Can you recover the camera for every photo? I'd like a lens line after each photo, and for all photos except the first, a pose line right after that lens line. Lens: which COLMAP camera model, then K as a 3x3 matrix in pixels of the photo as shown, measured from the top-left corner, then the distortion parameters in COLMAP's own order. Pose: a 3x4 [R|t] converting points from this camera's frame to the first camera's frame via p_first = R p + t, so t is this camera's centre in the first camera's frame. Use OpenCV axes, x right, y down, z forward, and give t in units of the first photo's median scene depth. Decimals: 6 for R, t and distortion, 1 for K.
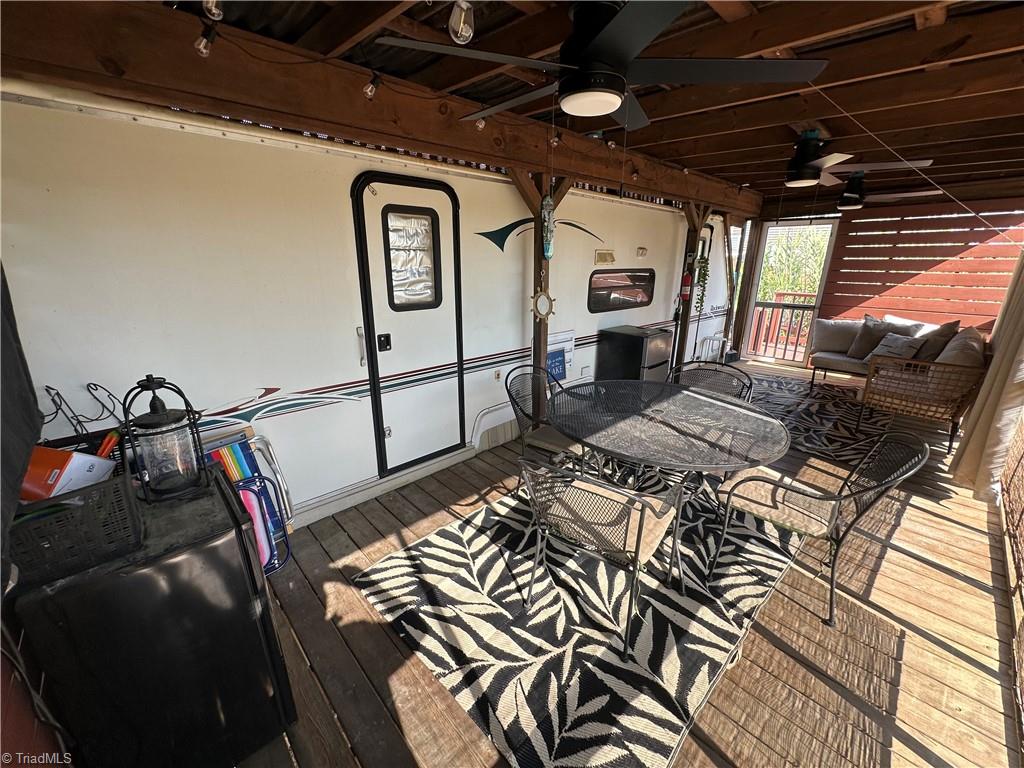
lens RADIAL K [[411.8, 0, 513.6], [0, 411.8, 383.2], [0, 0, 1]] dist [-0.001292, 0.000056]
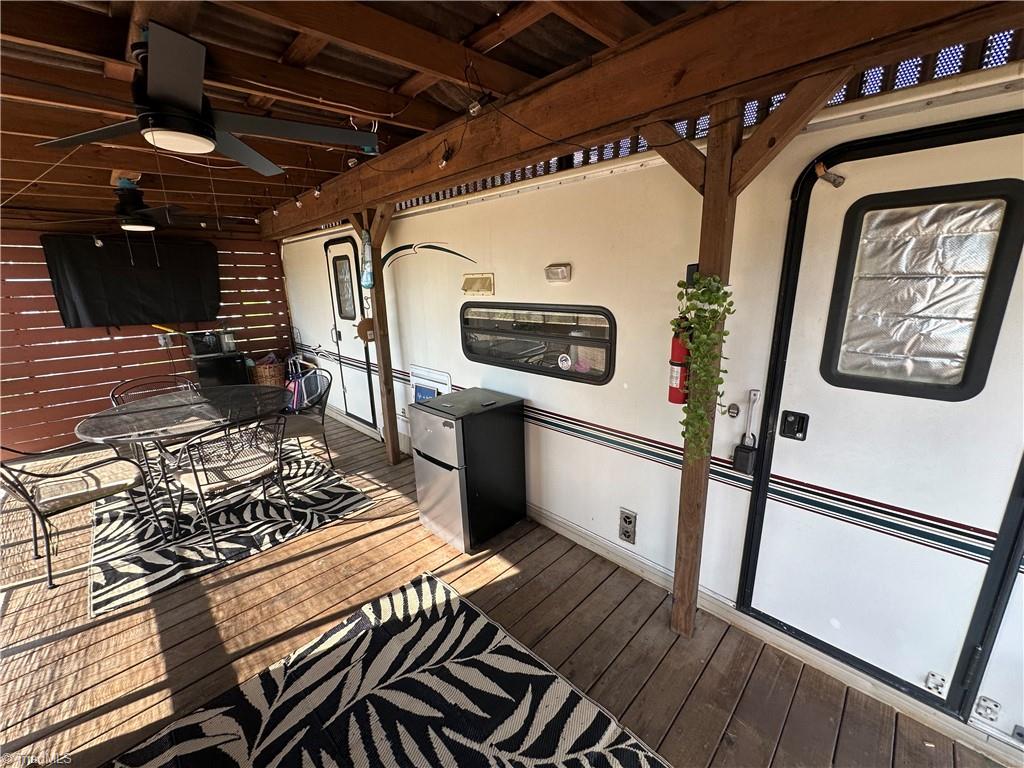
lens RADIAL K [[411.8, 0, 513.6], [0, 411.8, 383.2], [0, 0, 1]] dist [-0.001292, 0.000056]
pose [[0.026524, 0.237645, -0.970990, 1.467884], [-0.272773, 0.936191, 0.221677, -0.508782], [0.961713, 0.258980, 0.089654, 1.649458]]
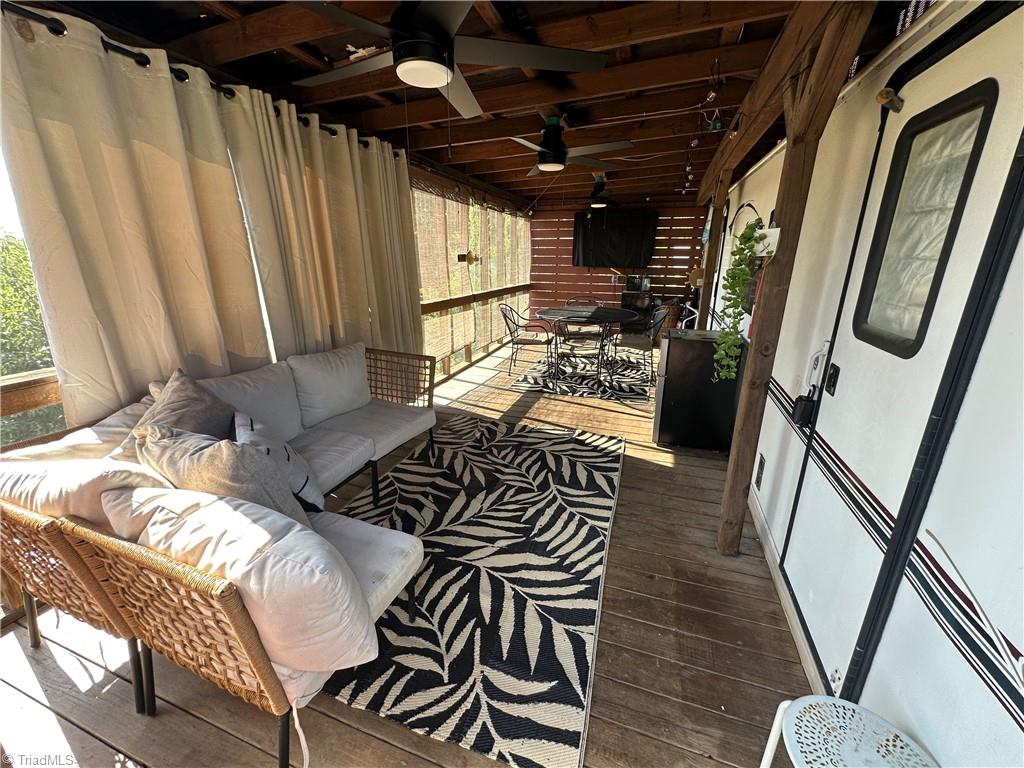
lens RADIAL K [[411.8, 0, 513.6], [0, 411.8, 383.2], [0, 0, 1]] dist [-0.001292, 0.000056]
pose [[-0.885841, 0.135238, -0.443842, 1.561832], [-0.141780, 0.831932, 0.536459, -0.677035], [0.441796, 0.538145, -0.717786, 2.365512]]
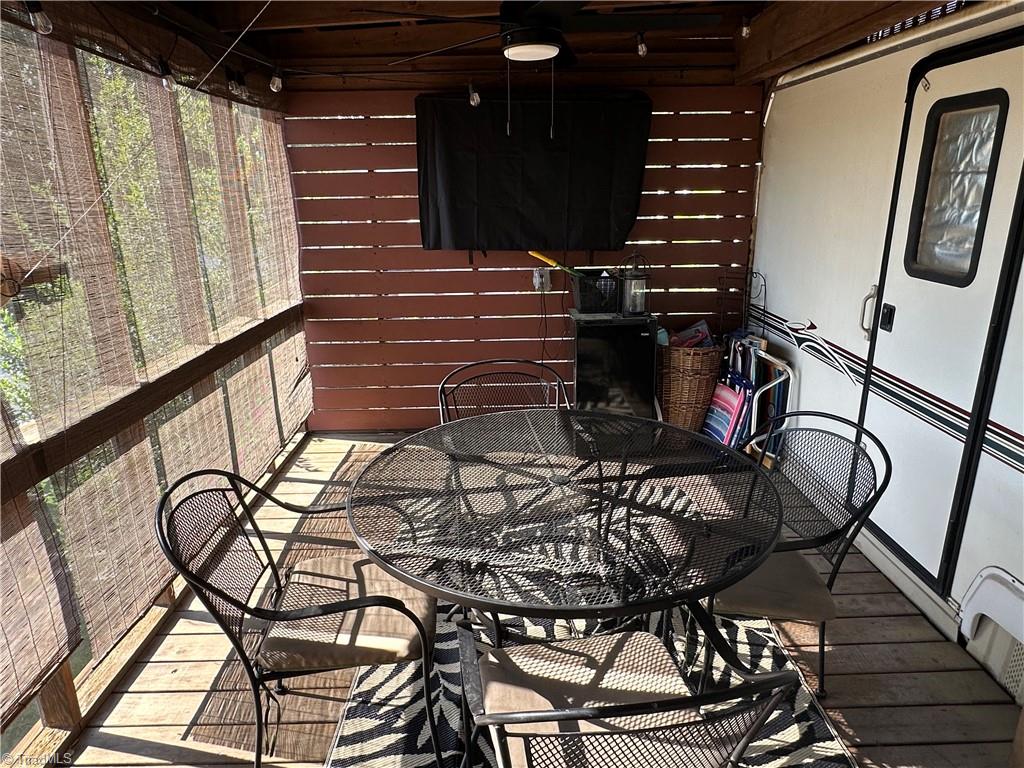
lens RADIAL K [[652.7, 0, 505.2], [0, 652.7, 387.7], [0, 0, 1]] dist [-0.001104, -0.000010]
pose [[-0.683125, 0.224471, -0.694949, 0.871689], [-0.199931, 0.857755, 0.473587, -0.384491], [0.702402, 0.462460, -0.541075, 1.224792]]
